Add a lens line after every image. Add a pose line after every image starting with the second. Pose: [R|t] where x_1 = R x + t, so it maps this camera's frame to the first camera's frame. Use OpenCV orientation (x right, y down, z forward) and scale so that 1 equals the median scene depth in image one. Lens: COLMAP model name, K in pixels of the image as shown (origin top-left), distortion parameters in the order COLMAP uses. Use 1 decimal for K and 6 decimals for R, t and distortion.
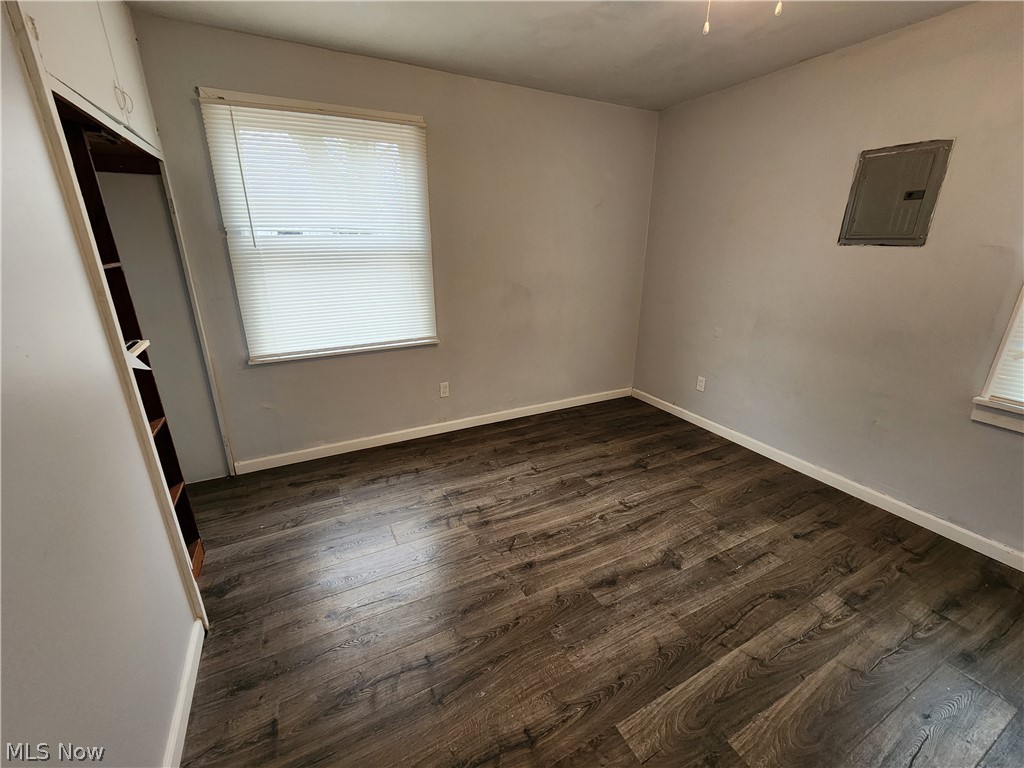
lens RADIAL K [[423.6, 0, 514.6], [0, 423.6, 381.5], [0, 0, 1]] dist [-0.002925, 0.000809]
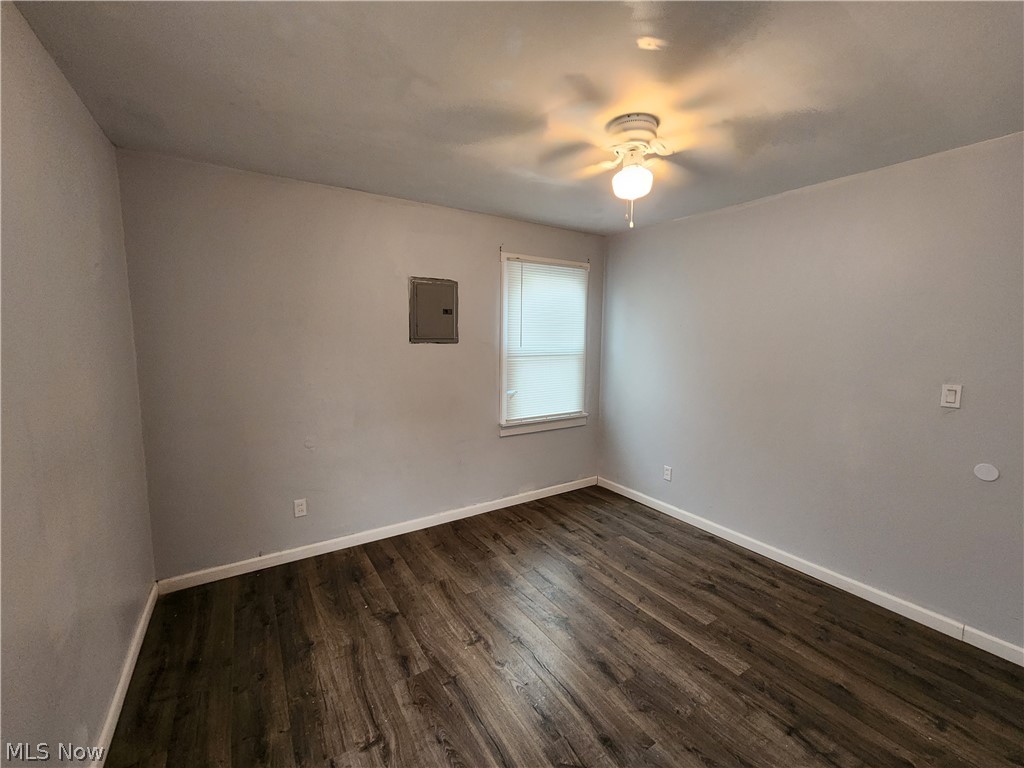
lens RADIAL K [[423.6, 0, 514.6], [0, 423.6, 381.5], [0, 0, 1]] dist [-0.002925, 0.000809]
pose [[-0.099022, -0.120138, 0.987806, -0.583725], [0.305486, 0.941079, 0.145078, -0.333041], [-0.947034, 0.316127, -0.056487, 0.887836]]
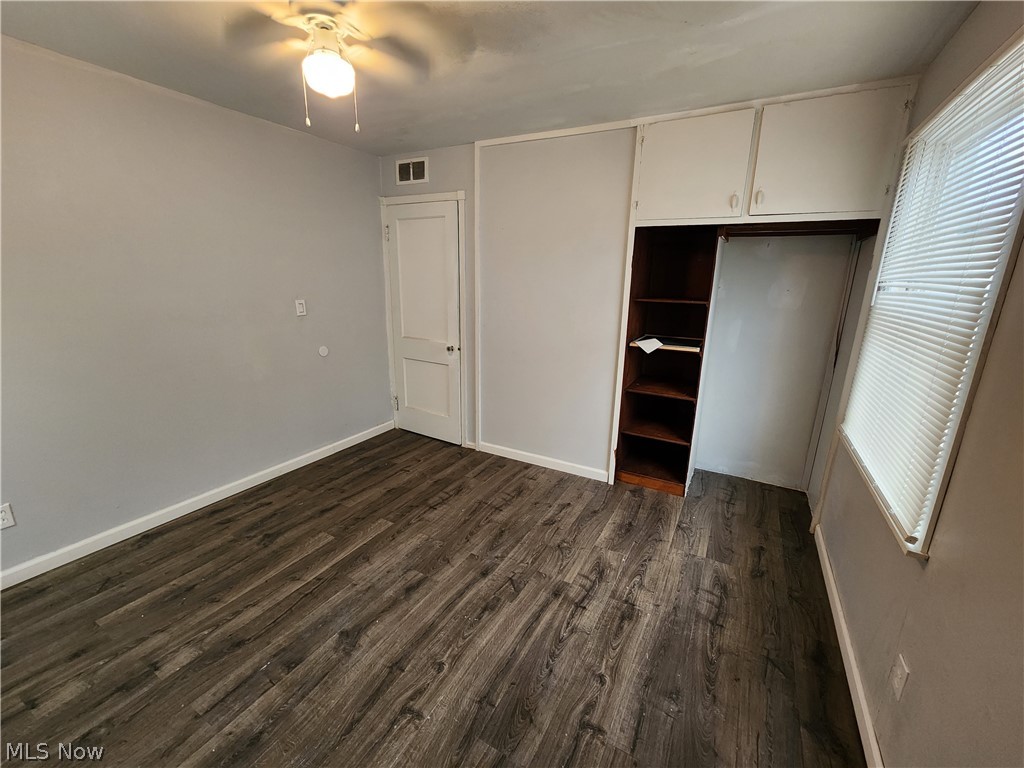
lens RADIAL K [[423.6, 0, 514.6], [0, 423.6, 381.5], [0, 0, 1]] dist [-0.002925, 0.000809]
pose [[-0.832510, 0.113789, -0.542199, 0.455149], [-0.200745, 0.850214, 0.486660, -0.483594], [0.516362, 0.513993, -0.684969, 1.373100]]
